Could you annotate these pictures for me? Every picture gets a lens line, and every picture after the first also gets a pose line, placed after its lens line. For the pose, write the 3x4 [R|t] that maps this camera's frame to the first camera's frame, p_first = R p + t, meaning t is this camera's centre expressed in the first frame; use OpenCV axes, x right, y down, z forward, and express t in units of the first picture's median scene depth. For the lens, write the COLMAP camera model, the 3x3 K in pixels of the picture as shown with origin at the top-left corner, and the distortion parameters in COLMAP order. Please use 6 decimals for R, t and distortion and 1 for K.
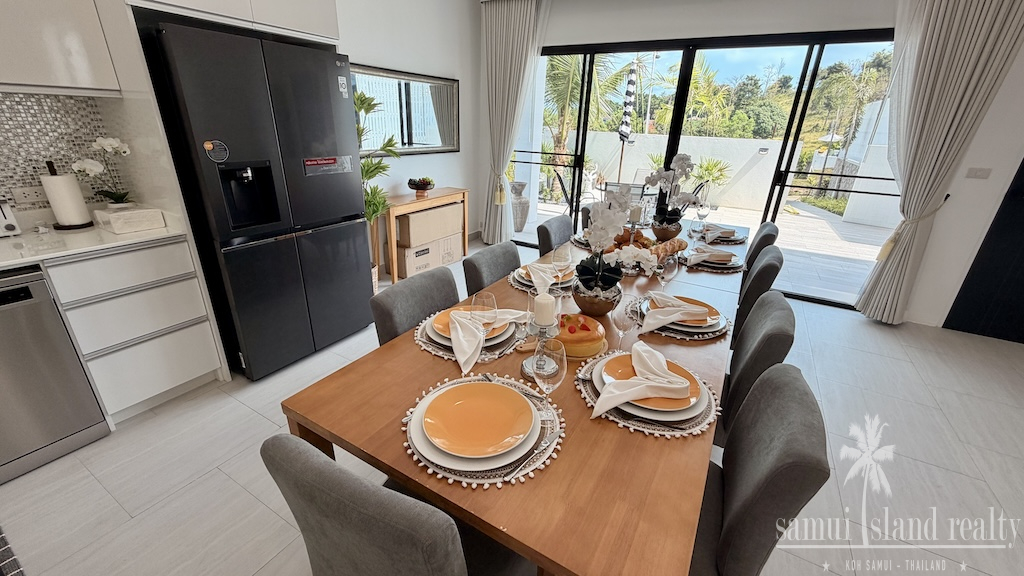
lens RADIAL K [[409.5, 0, 518.1], [0, 409.5, 297.4], [0, 0, 1]] dist [-0.000762, 0.000428]
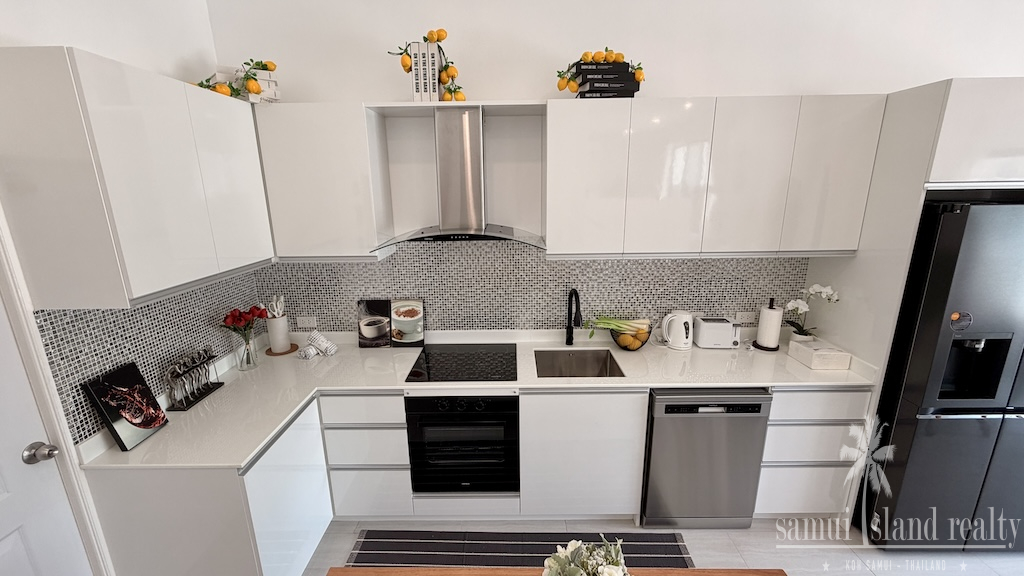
lens RADIAL K [[409.5, 0, 513.9], [0, 409.5, 291.2], [0, 0, 1]] dist [-0.000762, 0.000428]
pose [[0.504767, 0.172486, -0.845848, -0.464012], [-0.313272, 0.949640, 0.006703, -0.106887], [0.804407, 0.261597, 0.533382, -0.346736]]
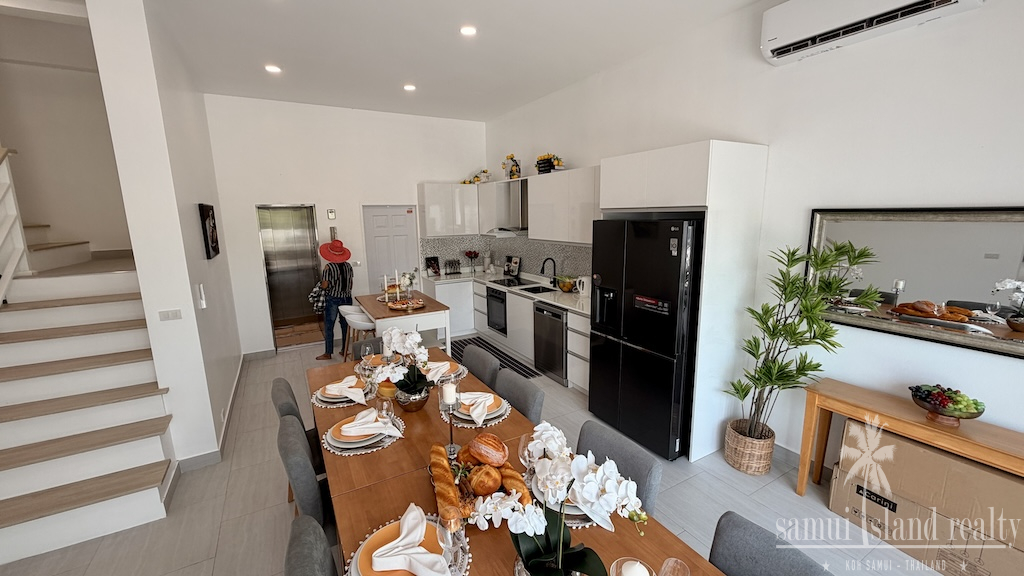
lens RADIAL K [[409.5, 0, 511.2], [0, 409.5, 290.7], [0, 0, 1]] dist [-0.000762, 0.000428]
pose [[-0.491964, 0.132813, -0.860426, 1.021896], [-0.346168, 0.876973, 0.333295, -0.778752], [0.798836, 0.461821, -0.385464, 1.400570]]
